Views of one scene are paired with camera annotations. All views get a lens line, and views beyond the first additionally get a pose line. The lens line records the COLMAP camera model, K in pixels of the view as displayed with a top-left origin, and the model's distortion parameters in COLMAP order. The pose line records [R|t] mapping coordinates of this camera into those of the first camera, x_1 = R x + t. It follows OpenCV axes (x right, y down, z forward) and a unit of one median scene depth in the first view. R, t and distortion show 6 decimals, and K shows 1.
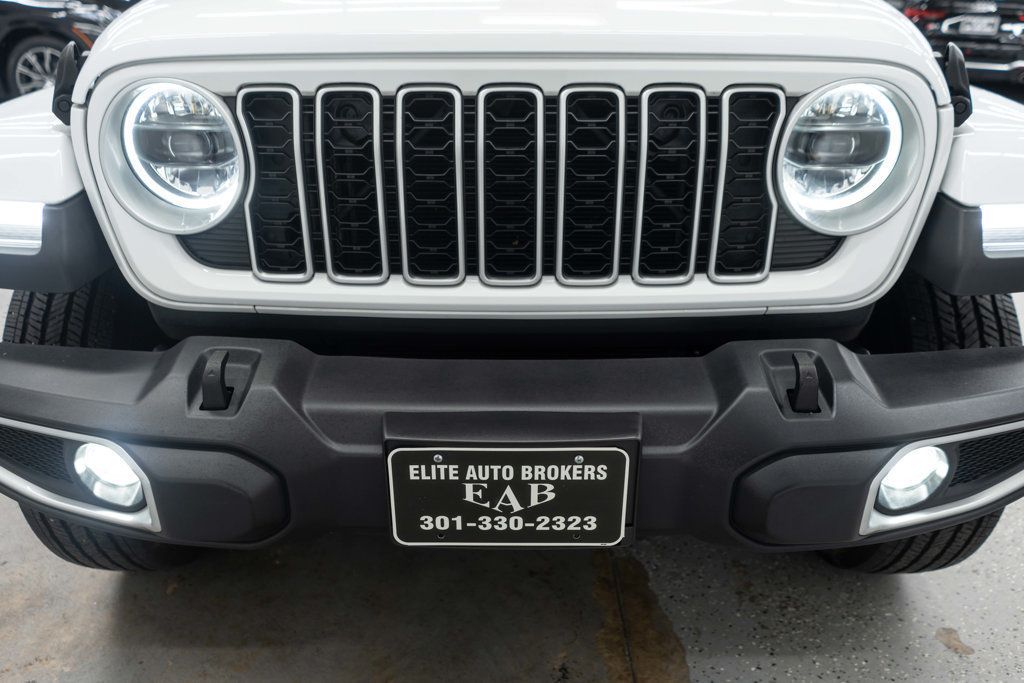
lens RADIAL K [[790.4, 0, 512.0], [0, 790.4, 341.5], [0, 0, 1]] dist [-0.022793, -0.001649]
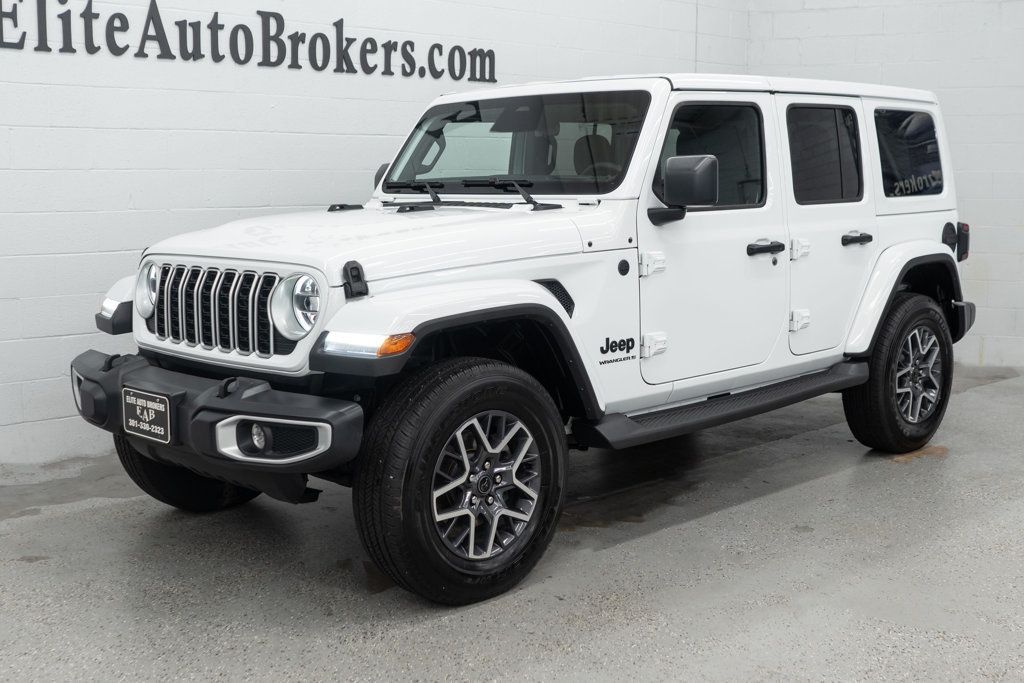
lens RADIAL K [[1206.4, 0, 512.0], [0, 1206.4, 341.5], [0, 0, 1]] dist [-0.013430, -0.029186]
pose [[0.713338, 0.088134, -0.695256, 3.537178], [-0.293455, 0.938464, -0.182123, 0.334809], [0.636422, 0.333942, 0.695306, -1.052305]]
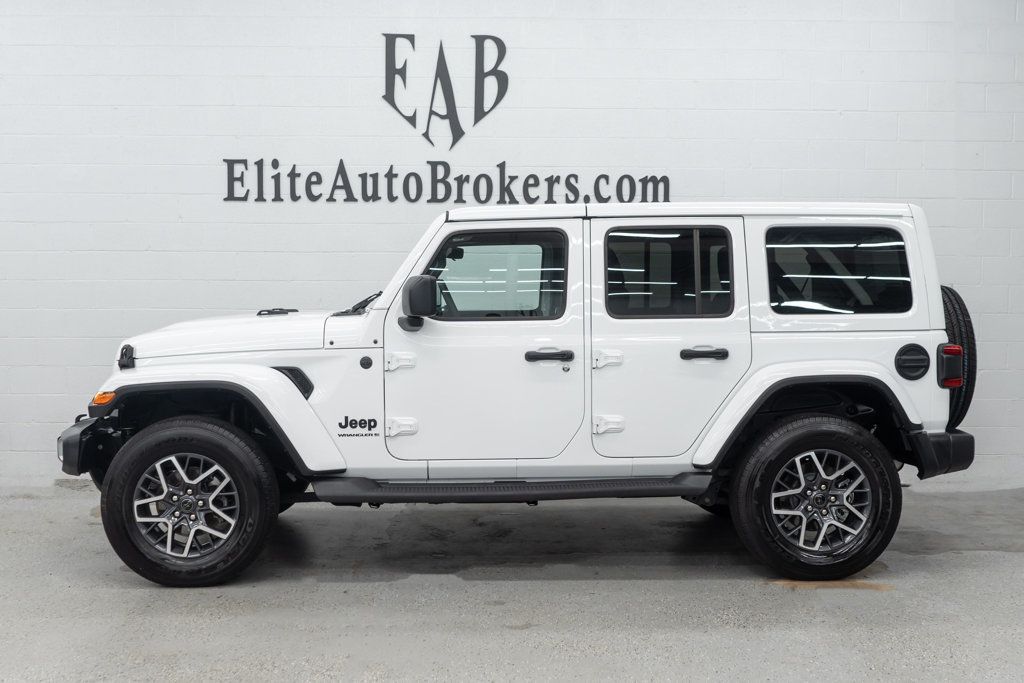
lens RADIAL K [[1206.4, 0, 512.0], [0, 1206.4, 341.5], [0, 0, 1]] dist [-0.013430, -0.029186]
pose [[0.057914, 0.047036, -0.997213, 6.338305], [-0.429865, 0.902722, 0.017614, -1.302917], [0.901034, 0.427646, 0.072499, 2.307837]]
